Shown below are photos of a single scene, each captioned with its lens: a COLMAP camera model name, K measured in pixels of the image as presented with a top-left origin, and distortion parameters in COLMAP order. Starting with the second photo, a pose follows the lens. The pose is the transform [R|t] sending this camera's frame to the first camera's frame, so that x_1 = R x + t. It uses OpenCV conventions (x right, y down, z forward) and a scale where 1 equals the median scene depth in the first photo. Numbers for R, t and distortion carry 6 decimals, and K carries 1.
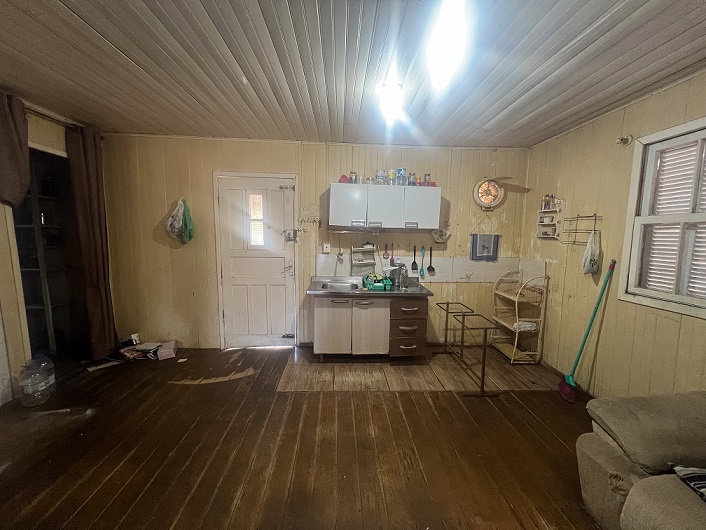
lens RADIAL K [[284.4, 0, 352.6], [0, 284.4, 265.7], [0, 0, 1]] dist [-0.001386, 0.000294]
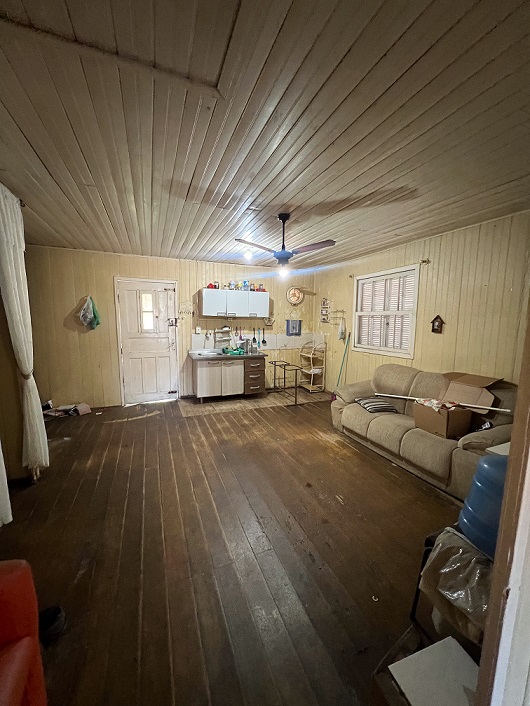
lens RADIAL K [[281.5, 0, 266.4], [0, 281.5, 354.2], [0, 0, 1]] dist [0.003057, 0.000057]
pose [[0.942522, -0.051671, 0.330125, -0.271006], [0.044872, 0.998595, 0.028189, 0.042724], [-0.331118, -0.011756, 0.943516, -0.572697]]
